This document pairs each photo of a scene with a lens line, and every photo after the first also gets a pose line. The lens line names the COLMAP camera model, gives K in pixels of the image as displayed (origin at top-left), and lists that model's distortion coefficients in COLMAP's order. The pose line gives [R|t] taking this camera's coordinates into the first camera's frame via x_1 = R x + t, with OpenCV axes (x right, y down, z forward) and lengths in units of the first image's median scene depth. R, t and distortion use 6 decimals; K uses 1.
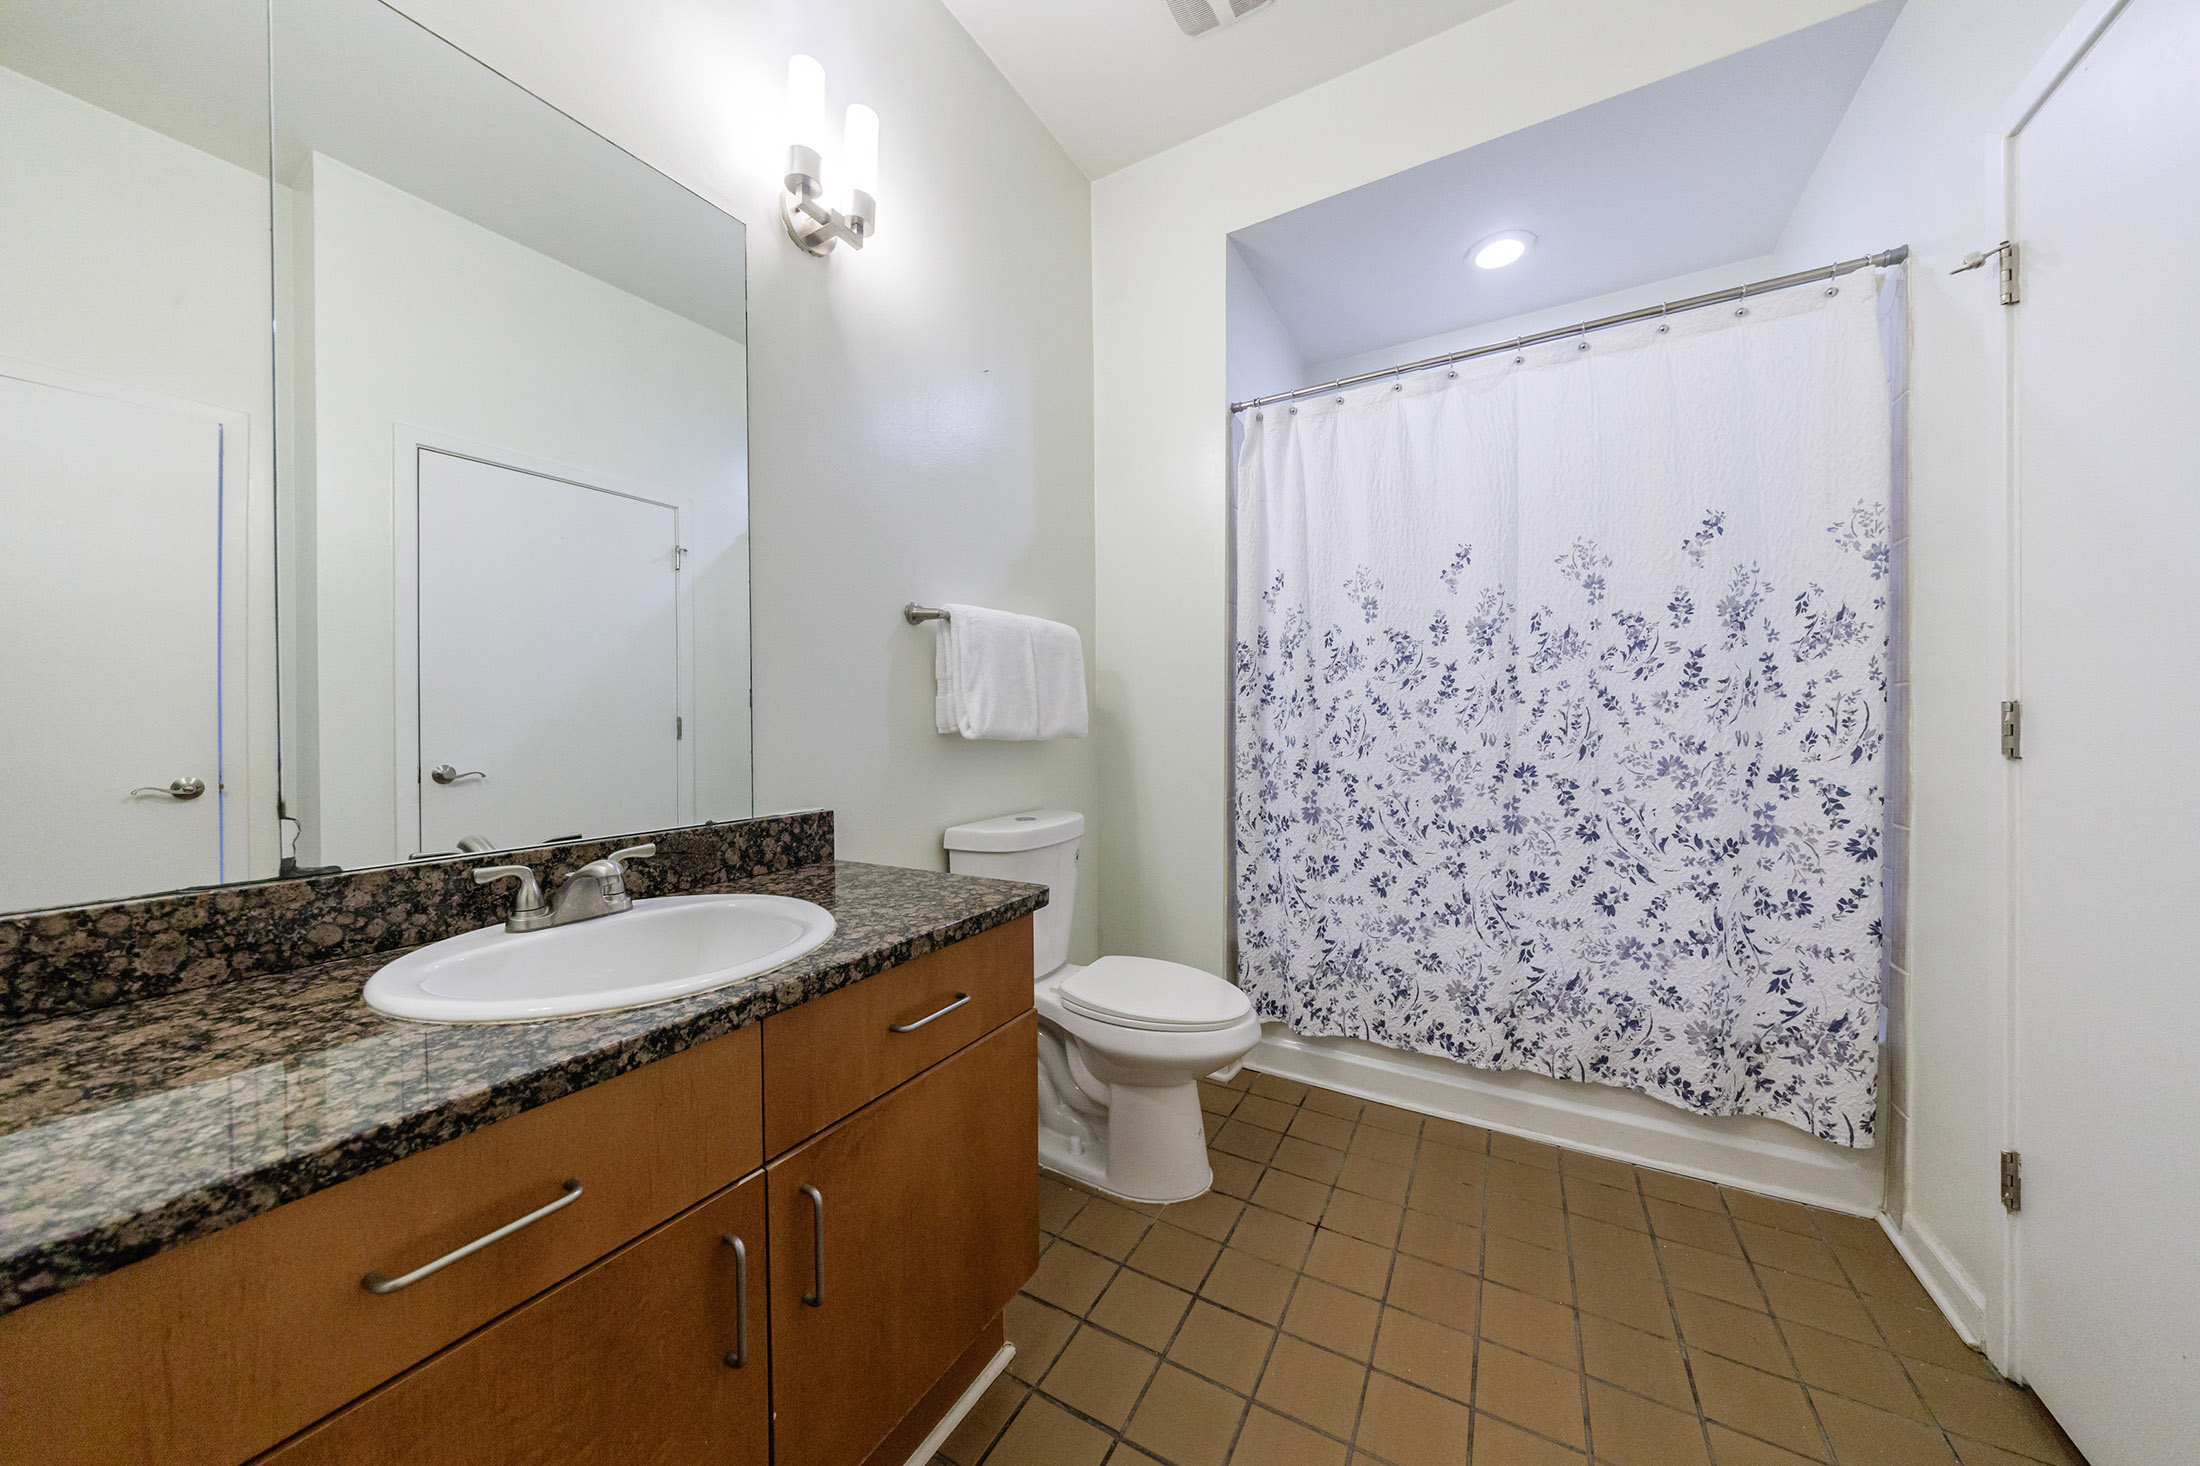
lens RADIAL K [[722.0, 0, 1101.8], [0, 722.0, 721.6], [0, 0, 1]] dist [-0.010810, 0.000498]
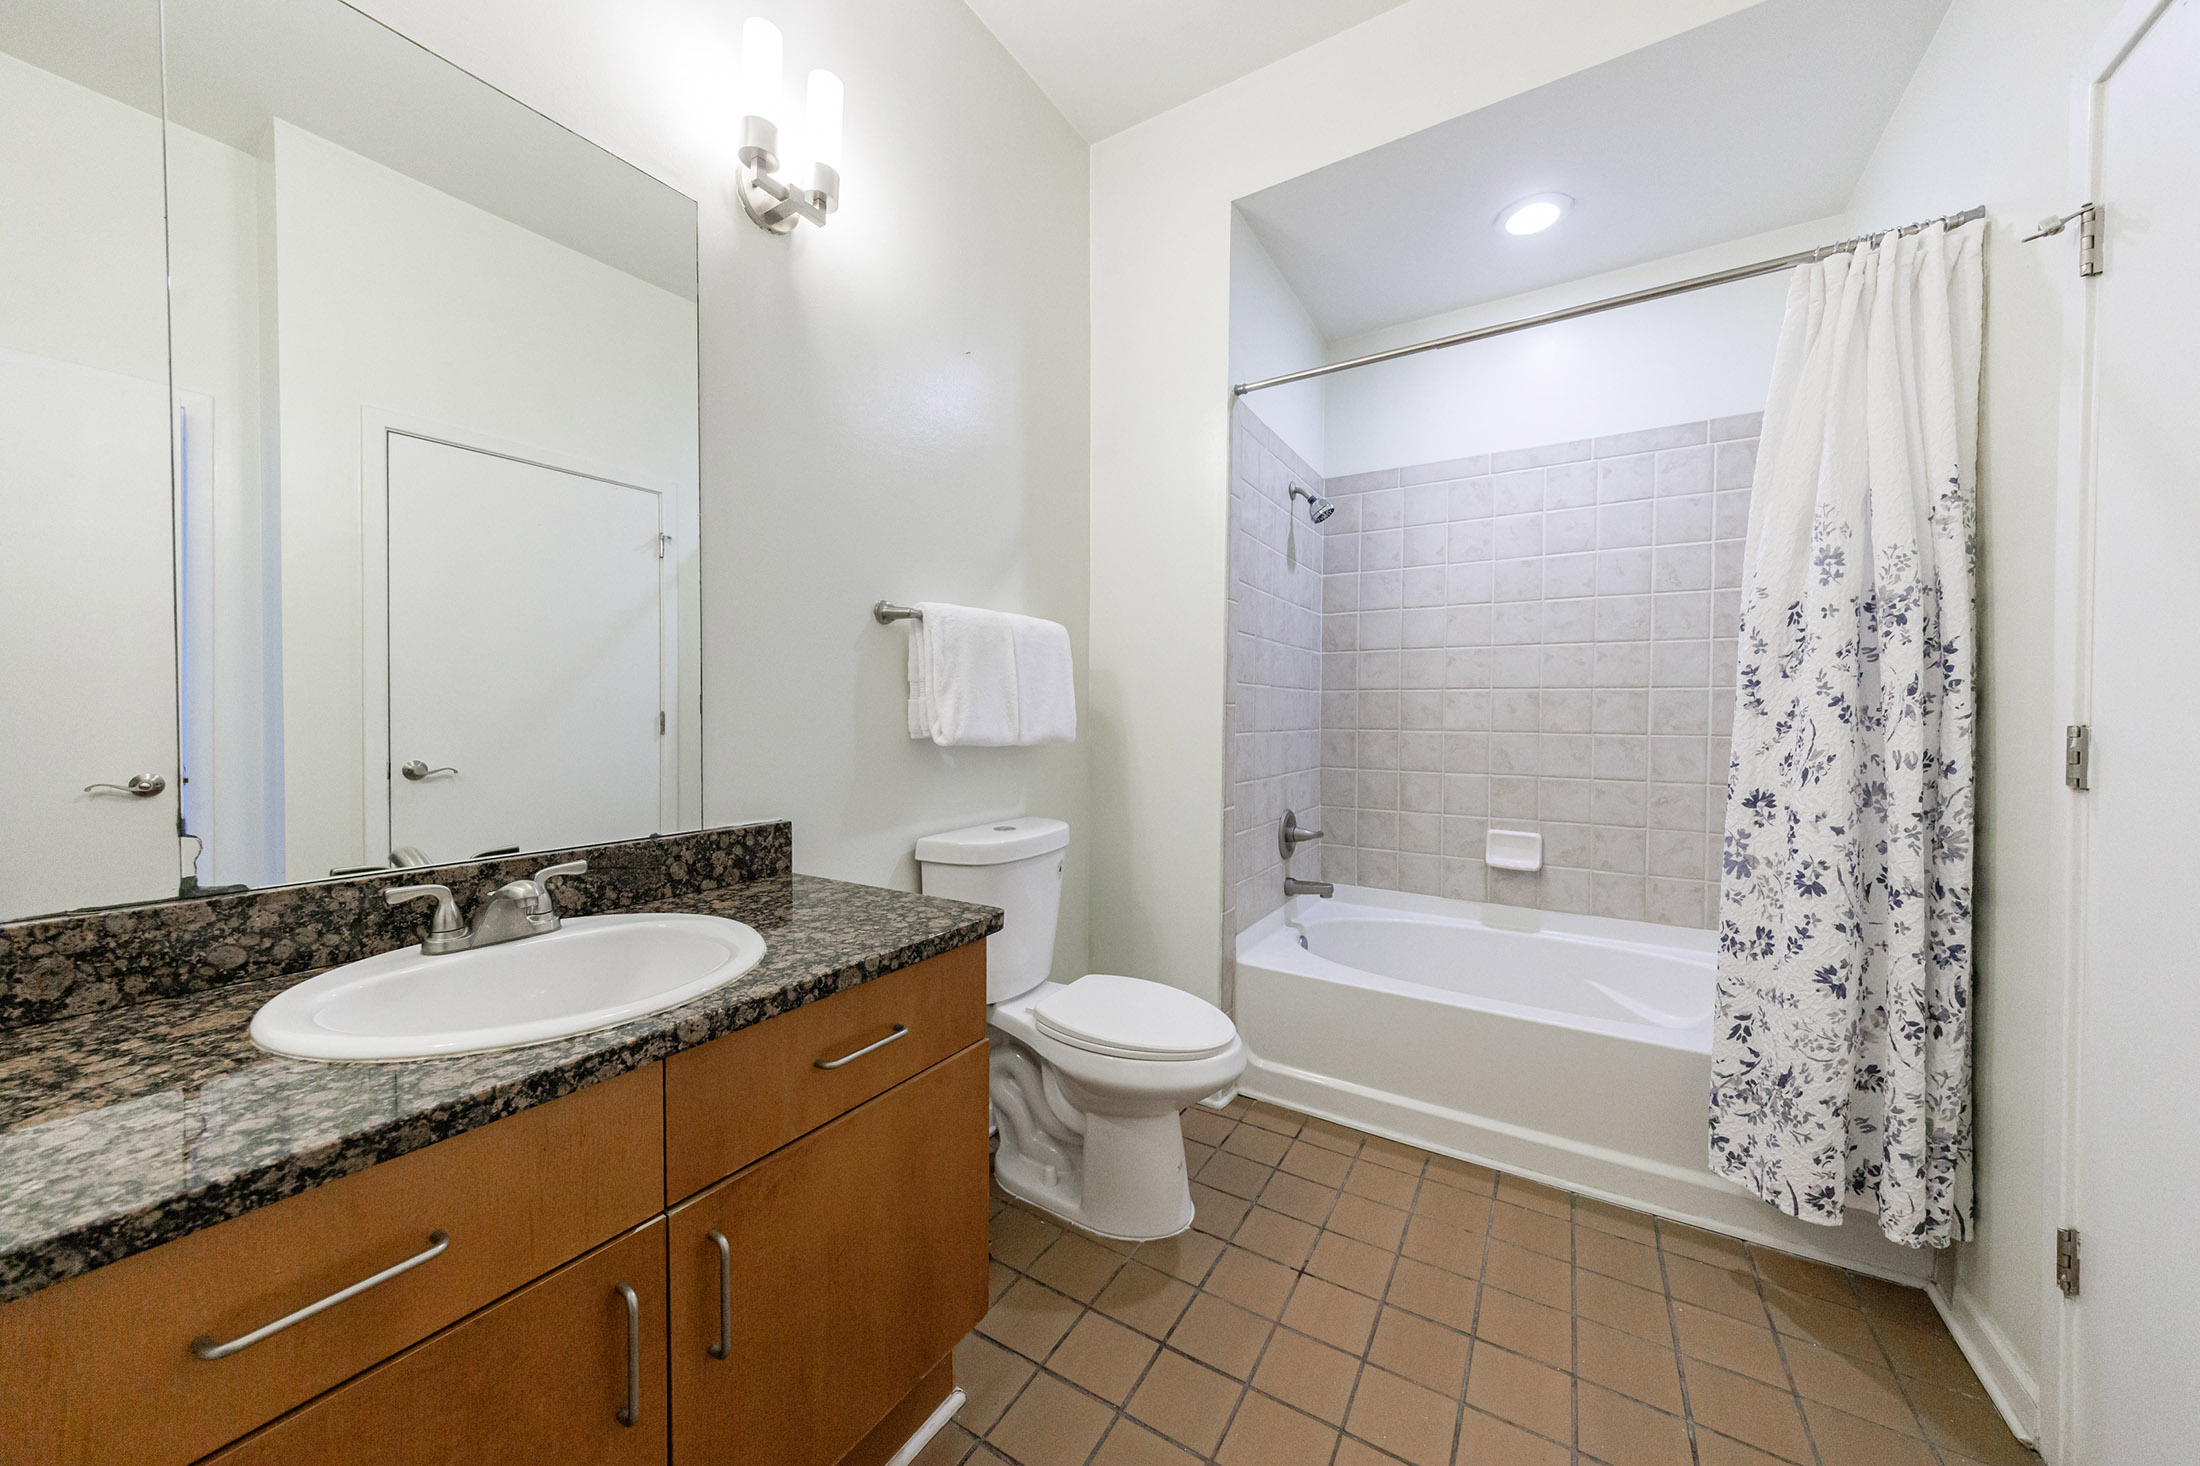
lens RADIAL K [[760.2, 0, 1106.8], [0, 760.2, 719.0], [0, 0, 1]] dist [-0.006267, 0.001134]
pose [[0.999431, 0.011151, -0.031825, 0.066744], [-0.010806, 0.999881, 0.010990, -0.024436], [0.031944, -0.010639, 0.999433, 0.011237]]
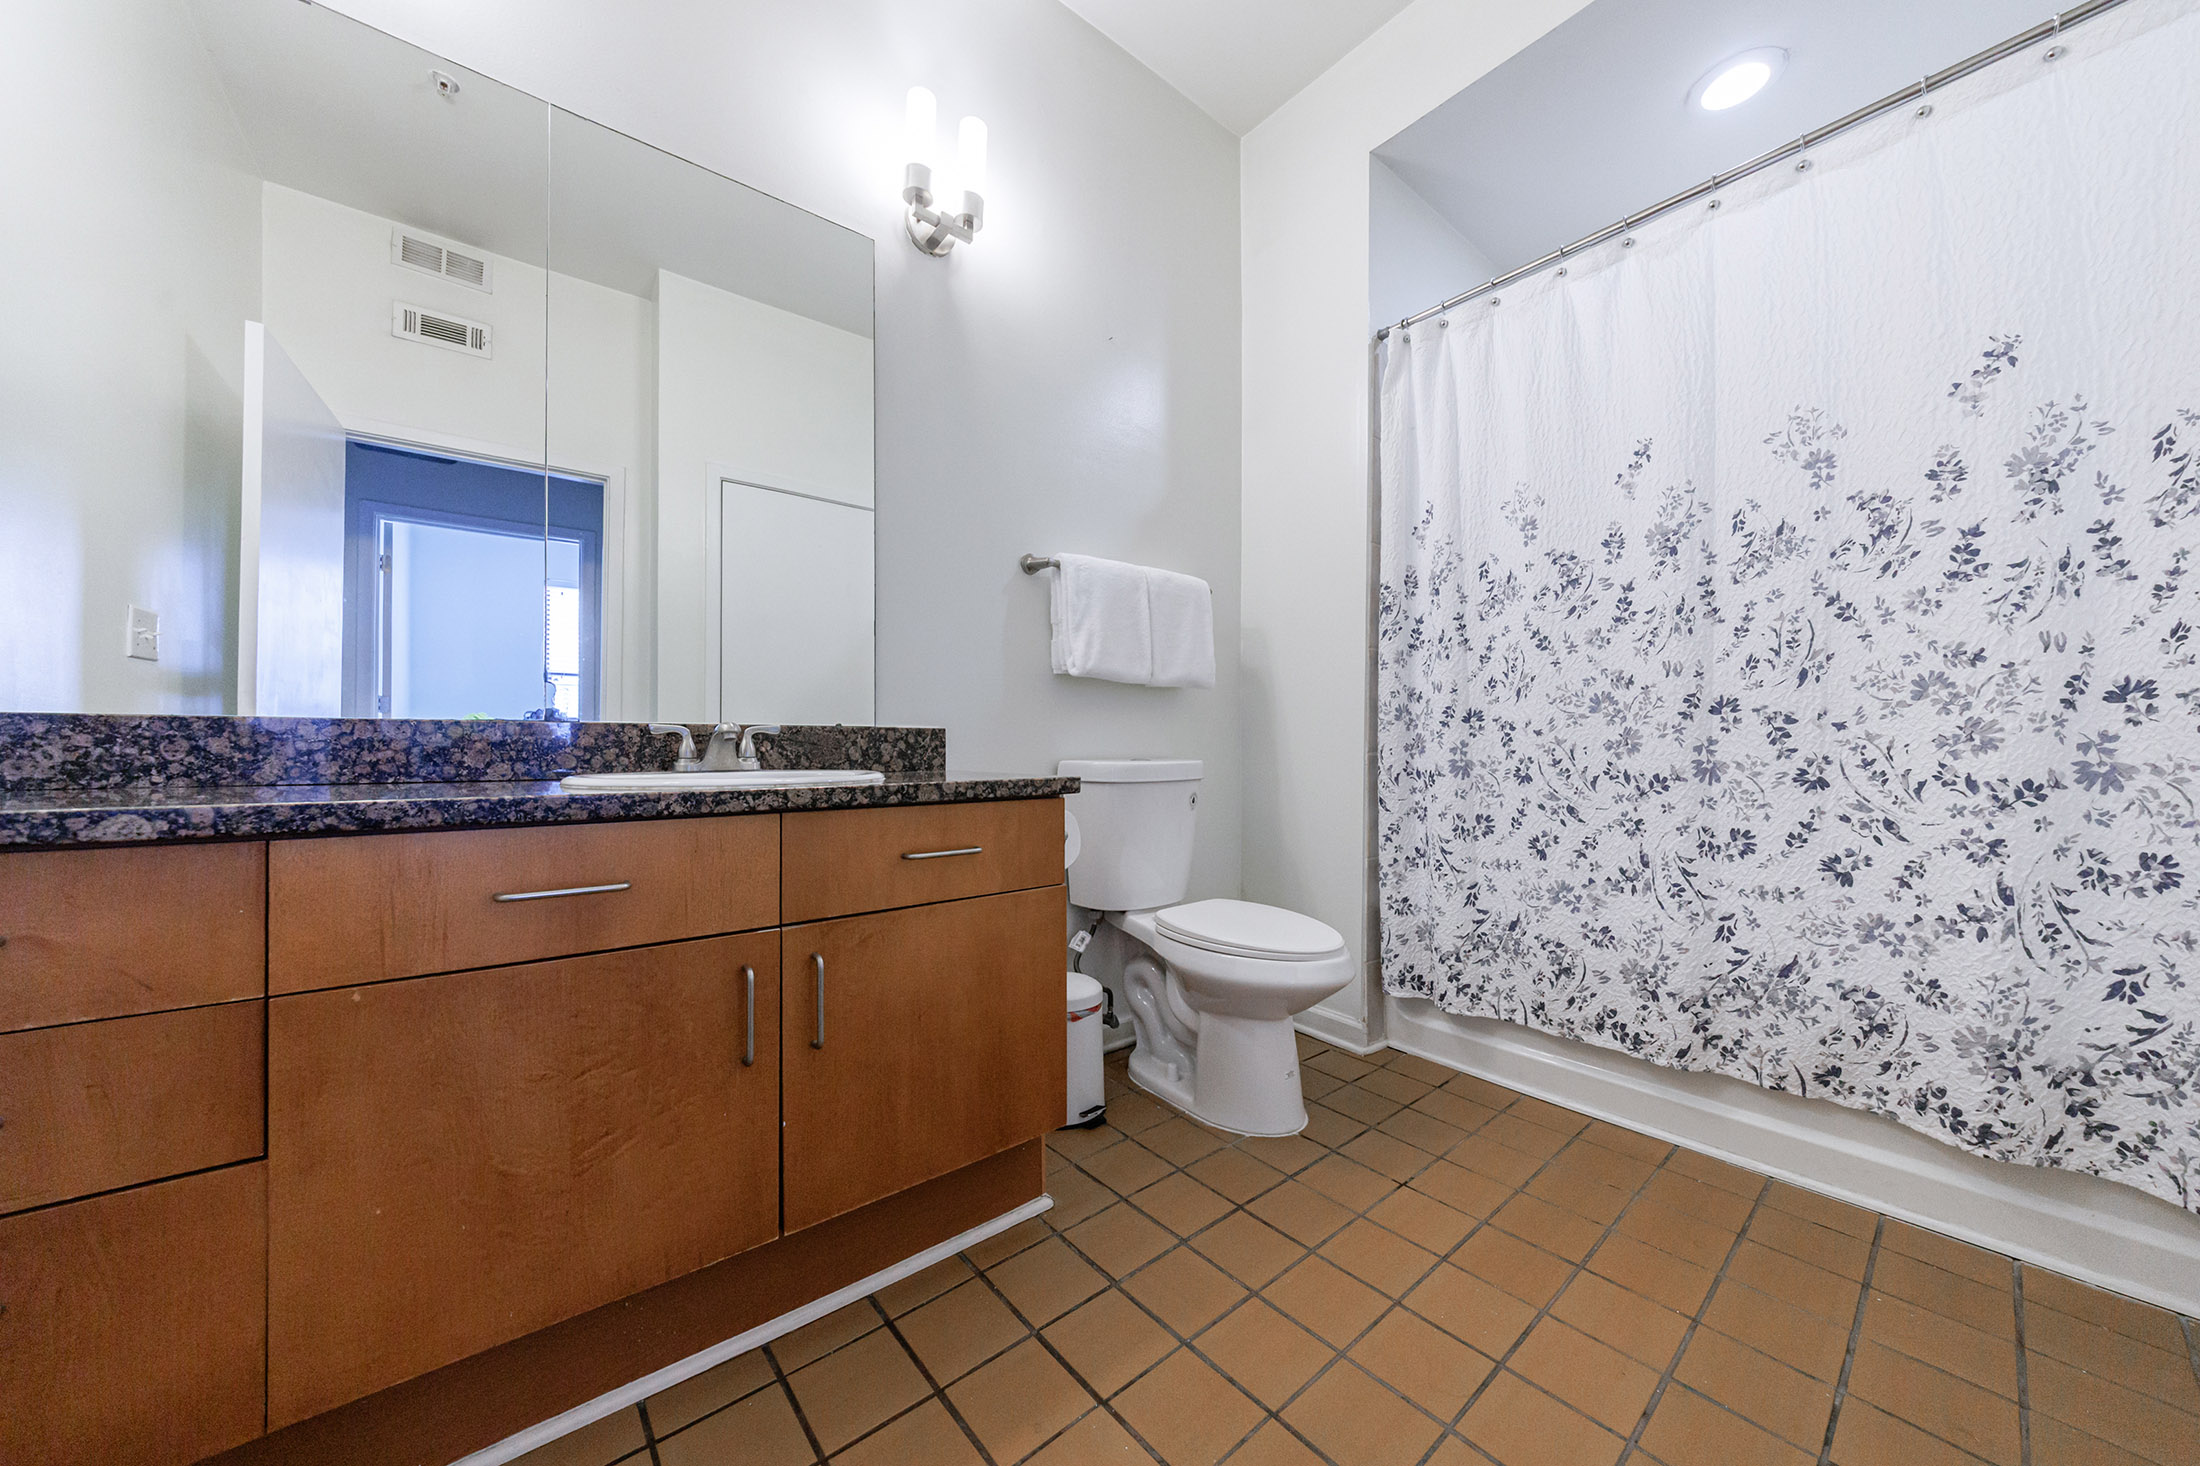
lens RADIAL K [[760.2, 0, 1122.7], [0, 760.2, 745.3], [0, 0, 1]] dist [-0.006267, 0.001134]
pose [[0.936825, 0.002313, -0.349791, 0.289095], [-0.006267, 0.999929, -0.010173, 0.144692], [0.349742, 0.011722, 0.936773, -0.040597]]
